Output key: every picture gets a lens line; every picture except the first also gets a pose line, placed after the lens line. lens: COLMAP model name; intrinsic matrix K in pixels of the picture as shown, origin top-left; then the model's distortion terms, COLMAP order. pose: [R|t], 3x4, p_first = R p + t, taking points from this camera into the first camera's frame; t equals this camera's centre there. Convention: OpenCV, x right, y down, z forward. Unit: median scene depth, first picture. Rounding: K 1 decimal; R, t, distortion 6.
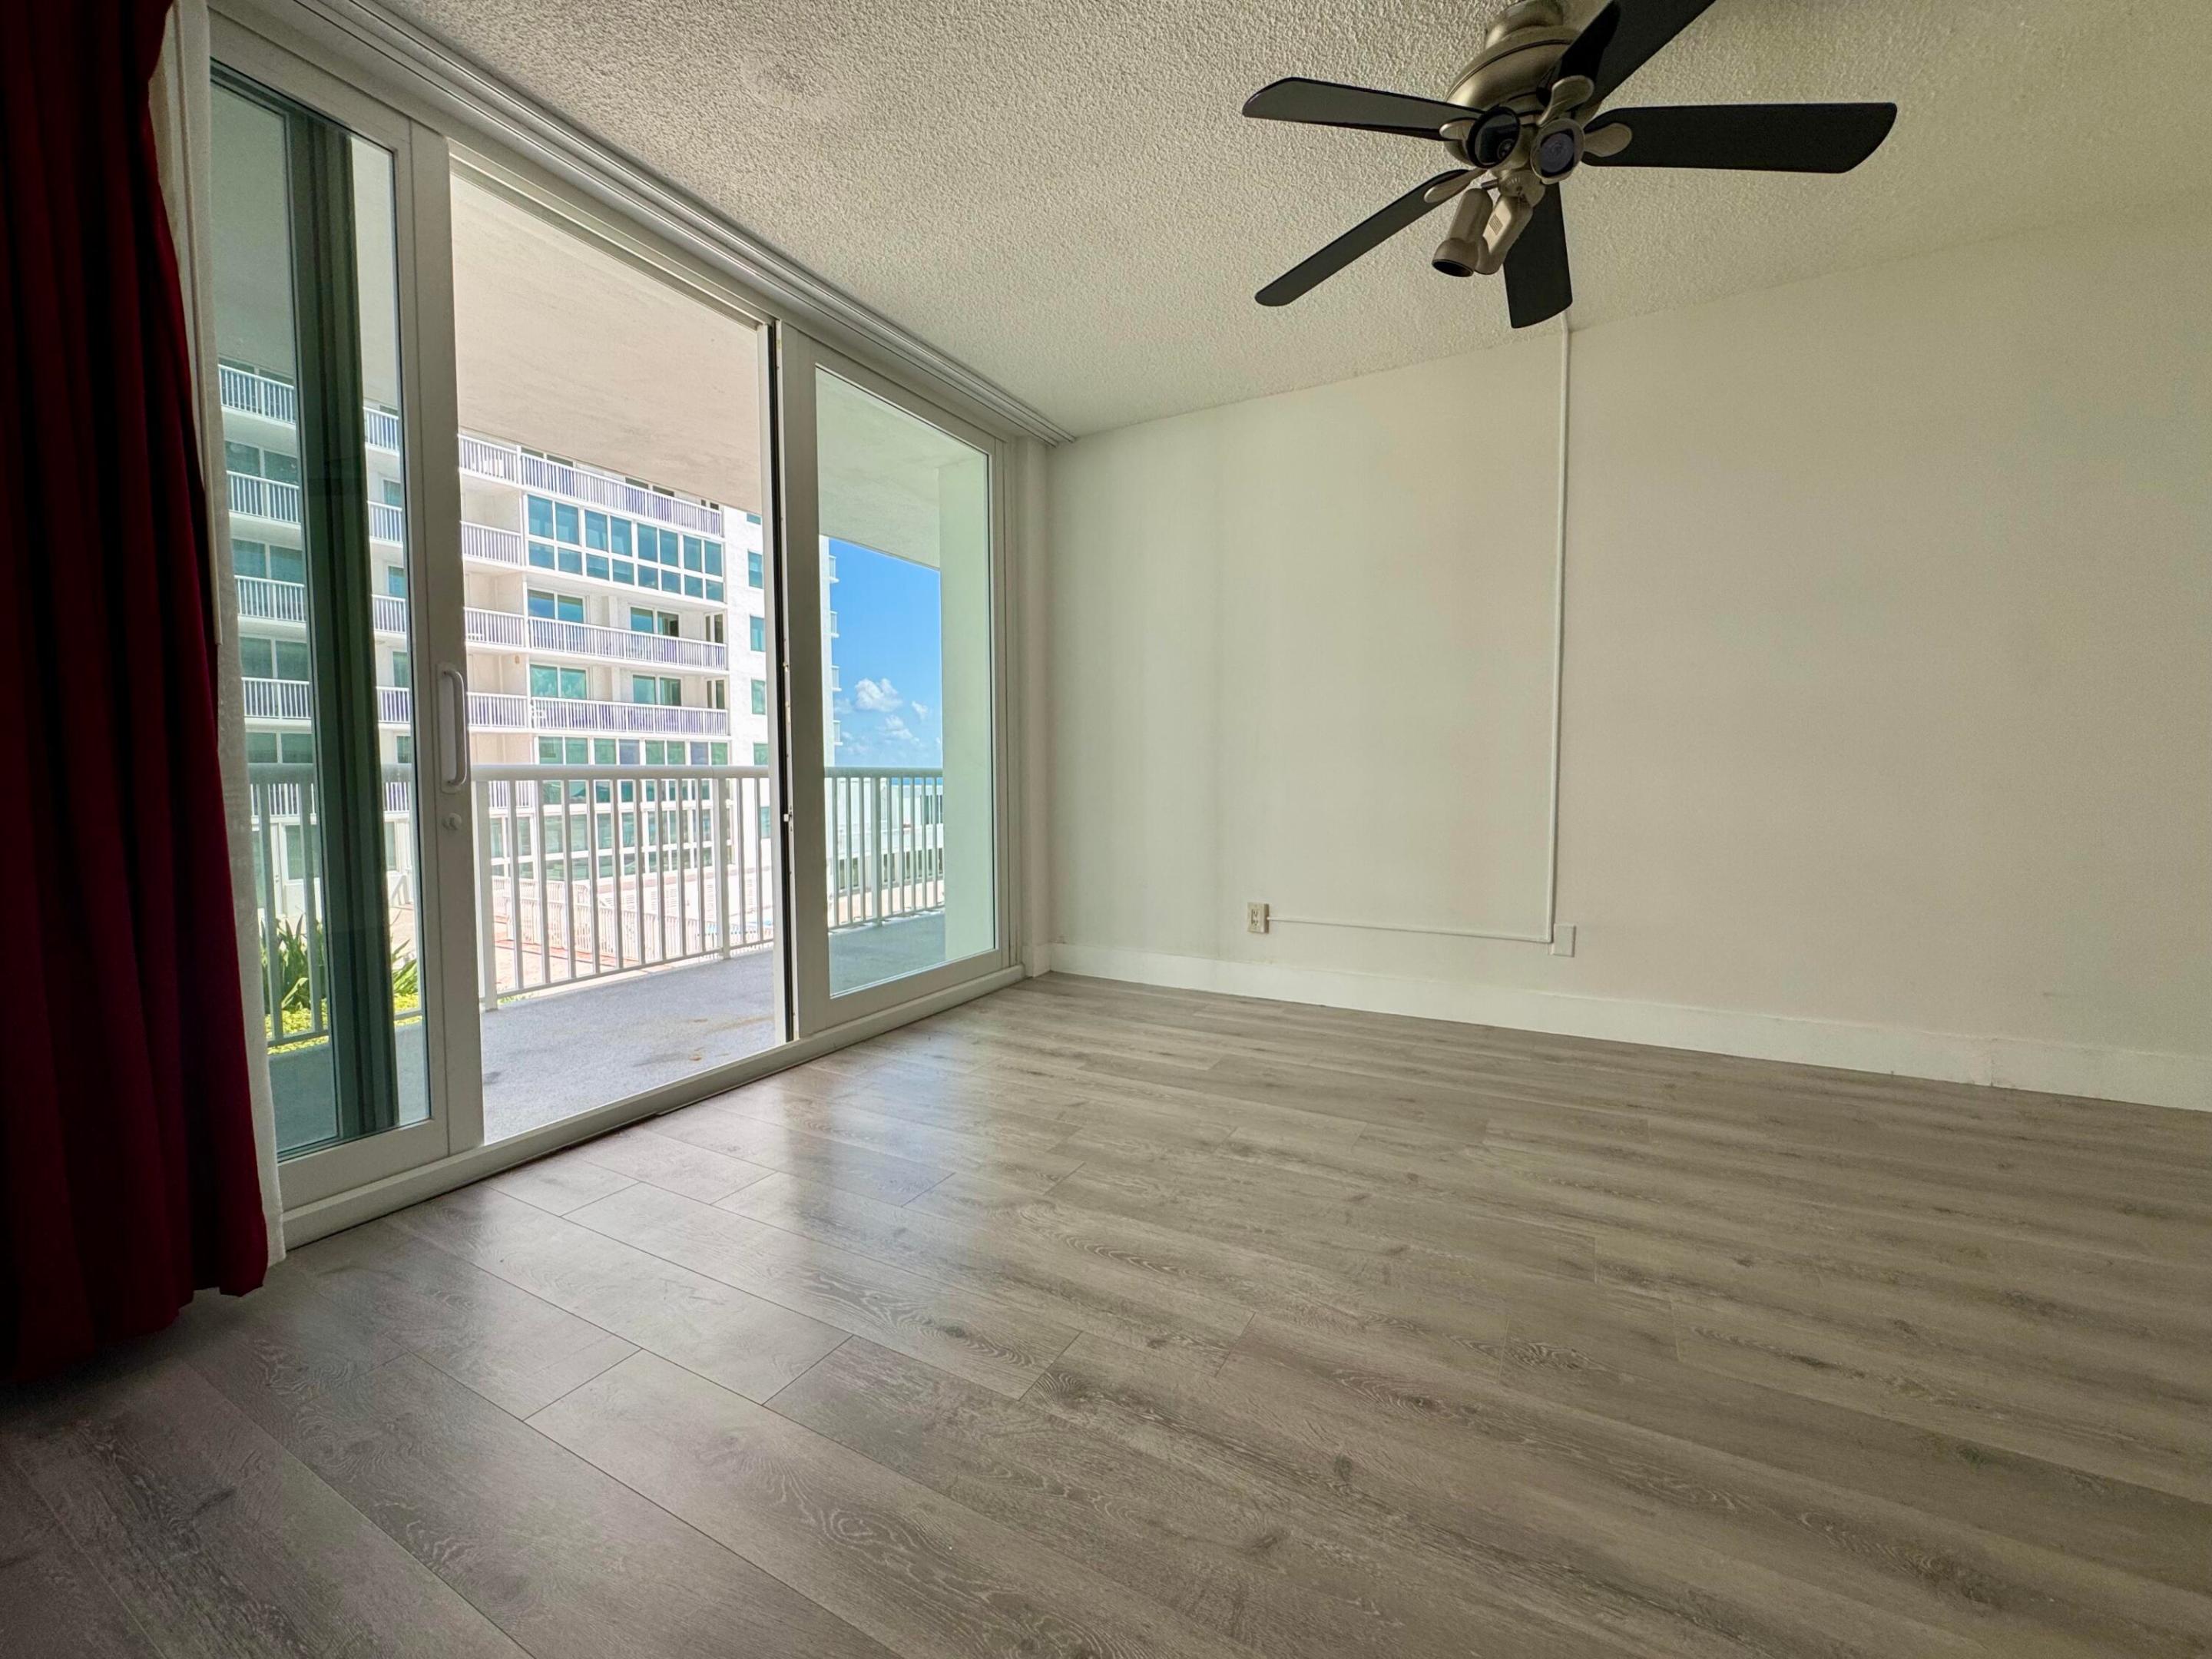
lens RADIAL K [[886.0, 0, 1105.3], [0, 886.0, 825.1], [0, 0, 1]] dist [-0.002513, 0.000298]
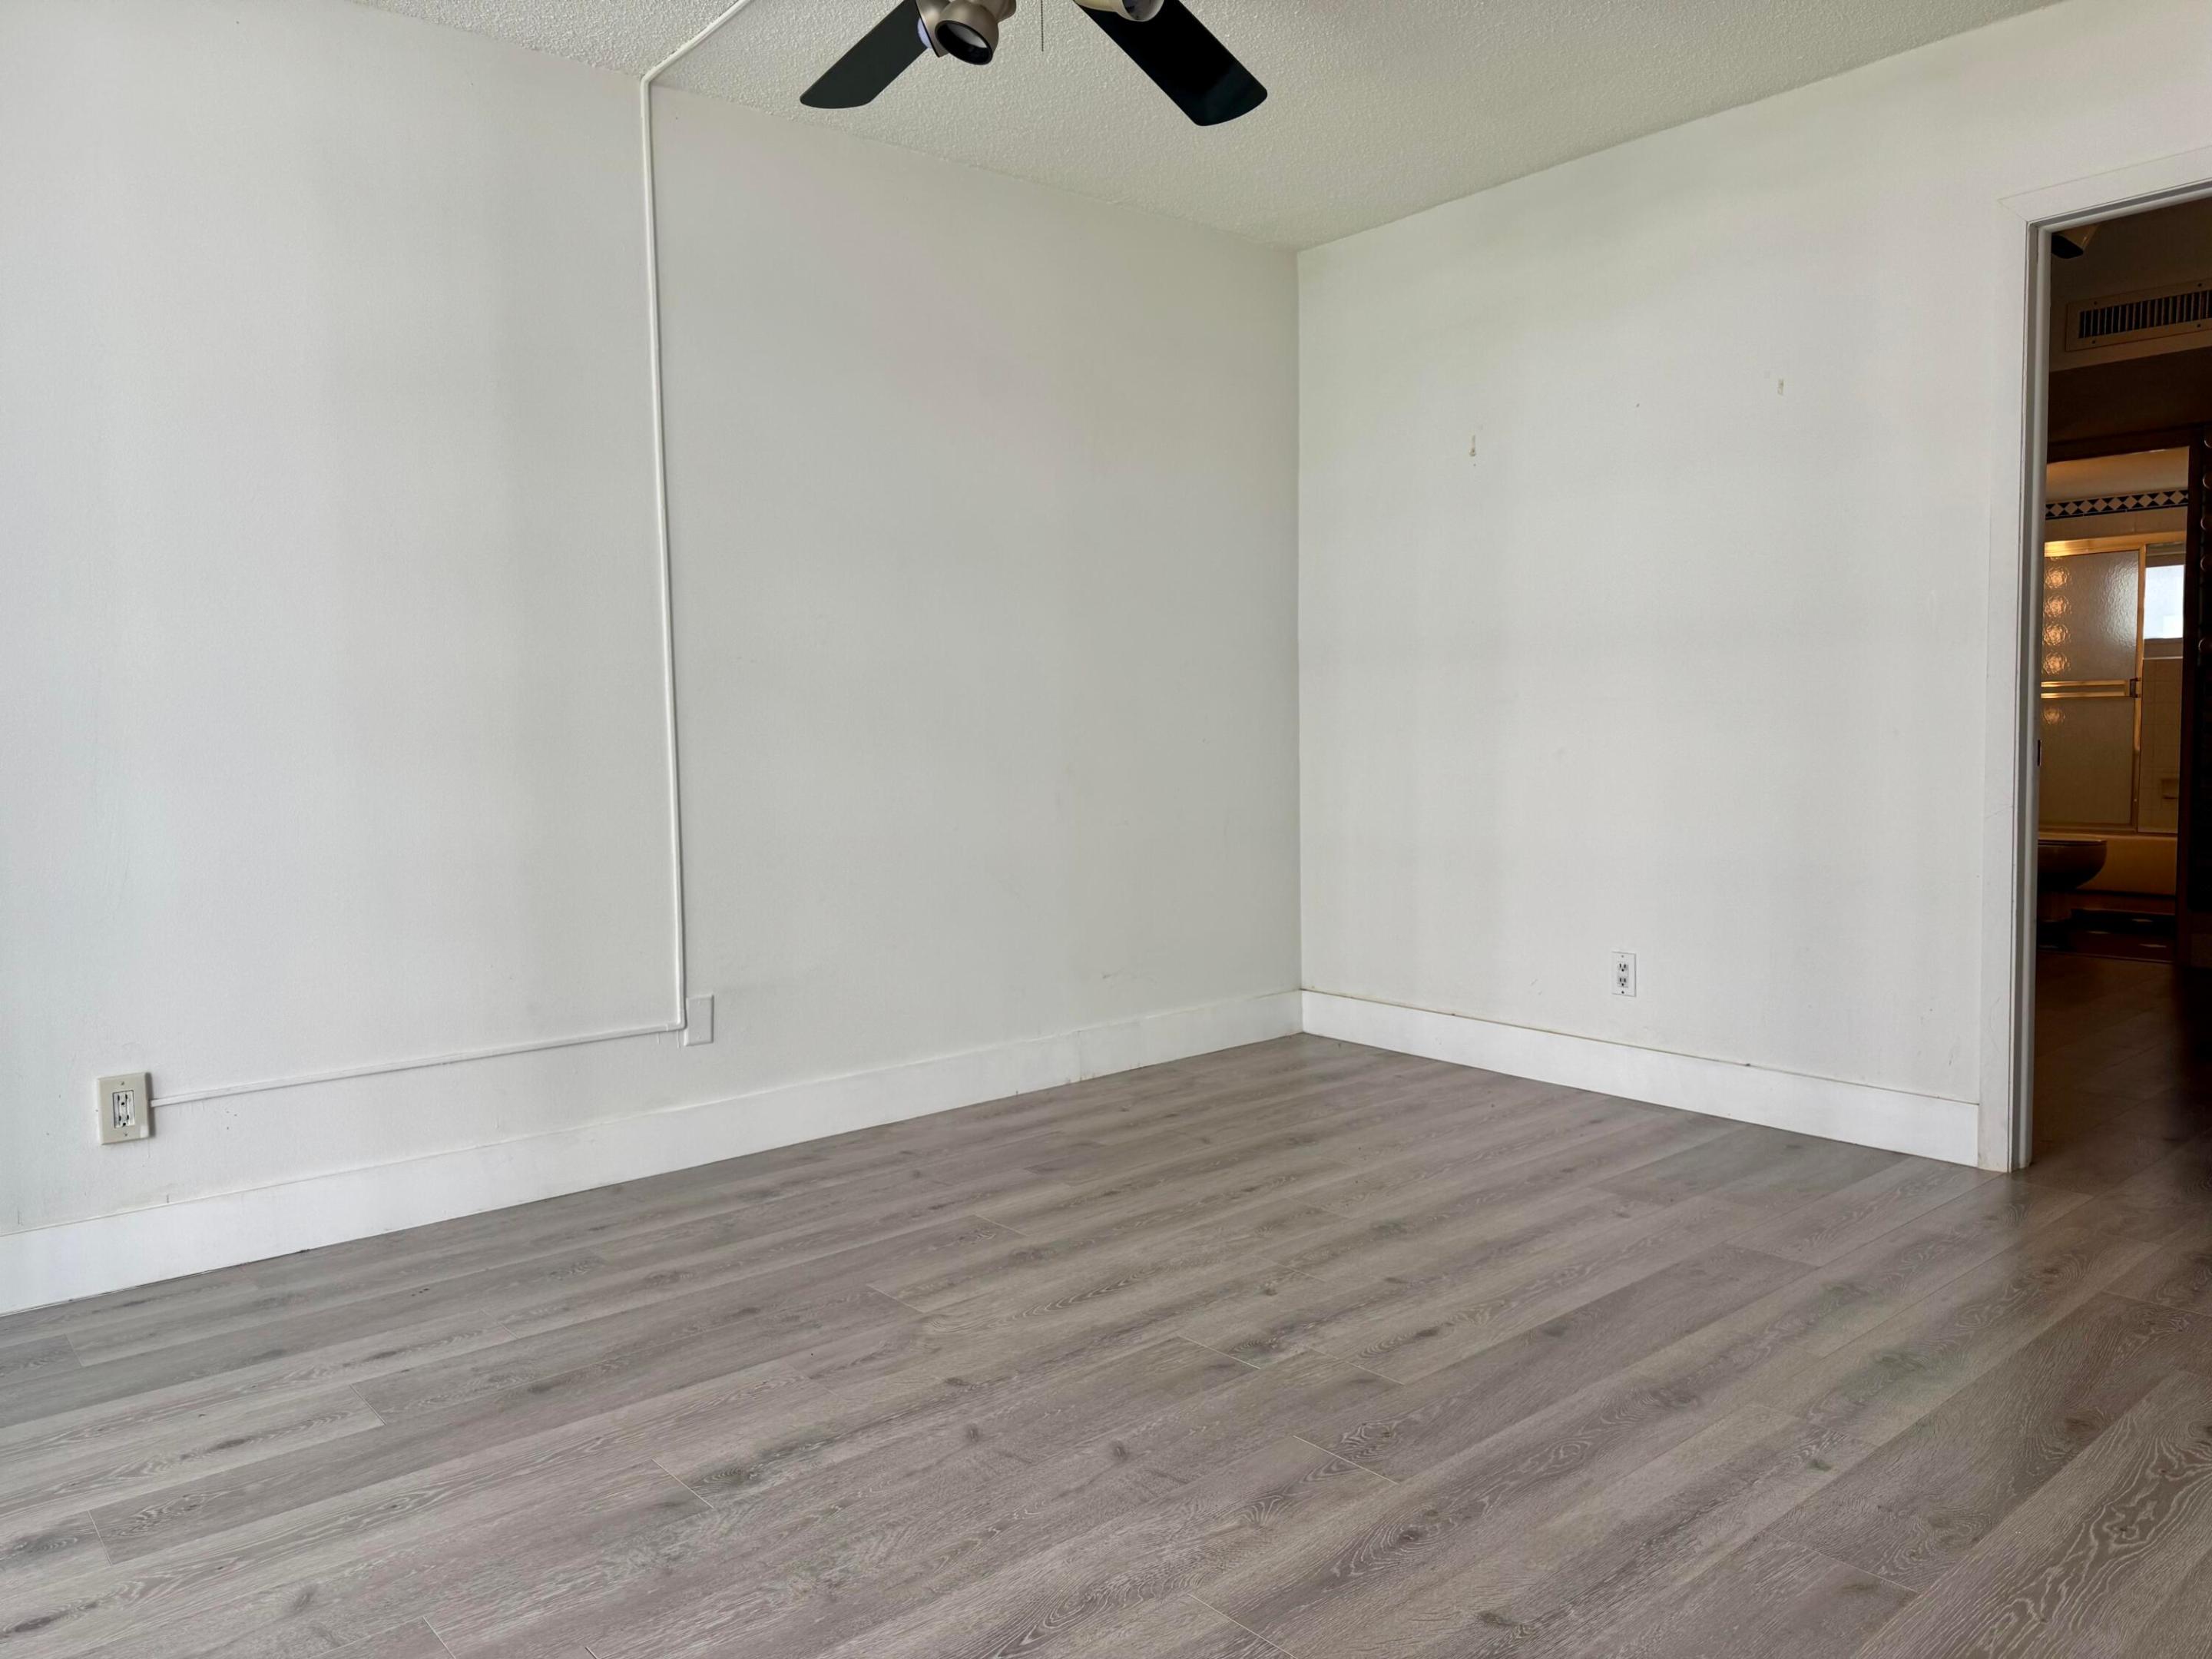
lens RADIAL K [[1572.2, 0, 1106.0], [0, 1572.2, 829.5], [0, 0, 1]] dist [0.065943, -0.110787]
pose [[0.347278, -0.068352, 0.935268, -0.558854], [0.072436, 0.996316, 0.045917, -0.050932], [-0.934961, 0.051801, 0.350949, 0.362713]]
